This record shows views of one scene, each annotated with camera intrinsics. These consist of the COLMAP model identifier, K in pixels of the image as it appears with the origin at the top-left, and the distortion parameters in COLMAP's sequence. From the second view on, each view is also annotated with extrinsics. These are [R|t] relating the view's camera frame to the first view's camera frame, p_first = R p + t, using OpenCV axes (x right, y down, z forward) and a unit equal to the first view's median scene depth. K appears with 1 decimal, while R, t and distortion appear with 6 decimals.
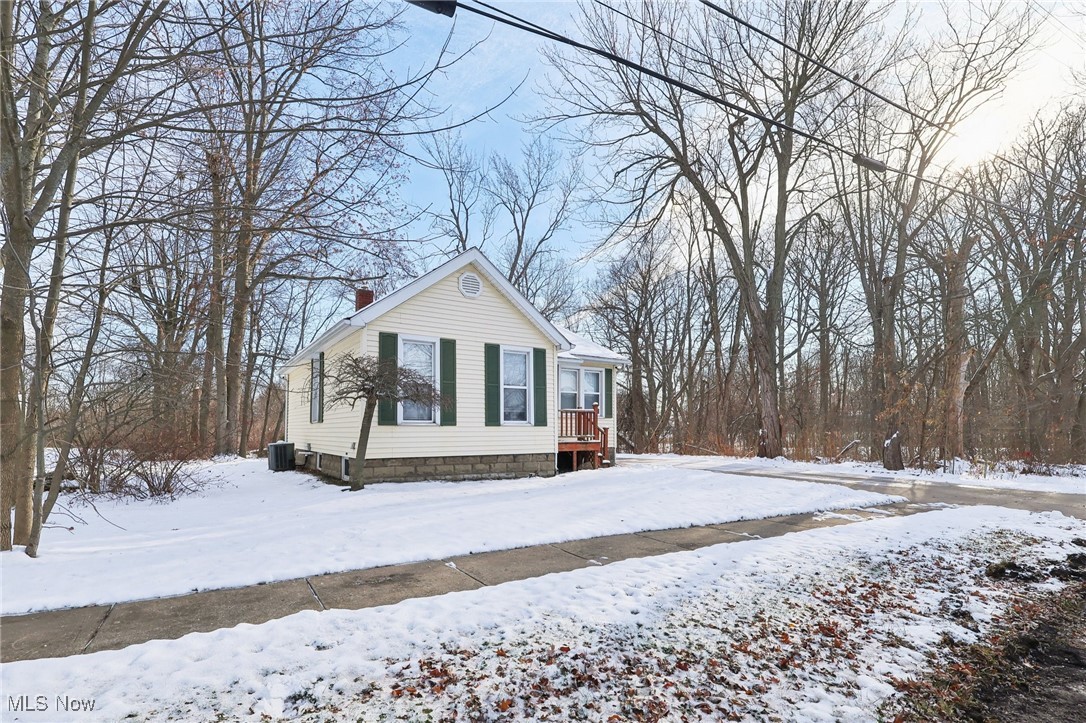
lens RADIAL K [[509.8, 0, 536.8], [0, 509.8, 411.1], [0, 0, 1]] dist [-0.003666, -0.000423]
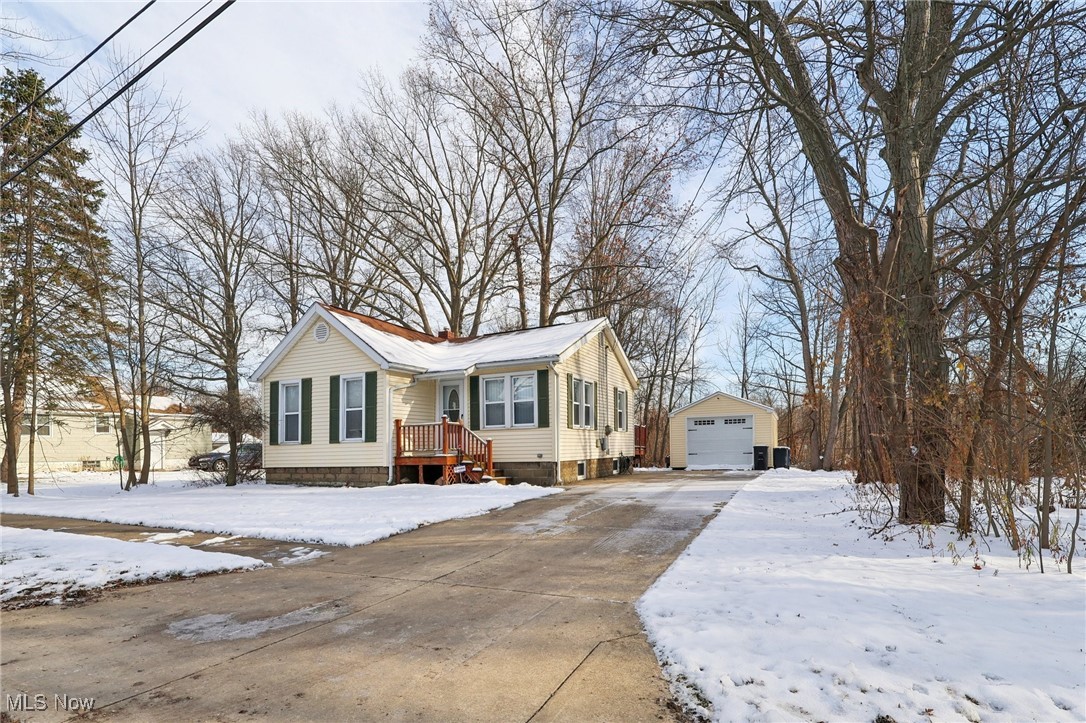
lens RADIAL K [[535.4, 0, 540.9], [0, 535.4, 437.2], [0, 0, 1]] dist [-0.002936, 0.000320]
pose [[0.544168, -0.031012, -0.838403, 1.220046], [0.054785, 0.998497, -0.001375, 0.042230], [0.837185, -0.045184, 0.545050, 0.695501]]
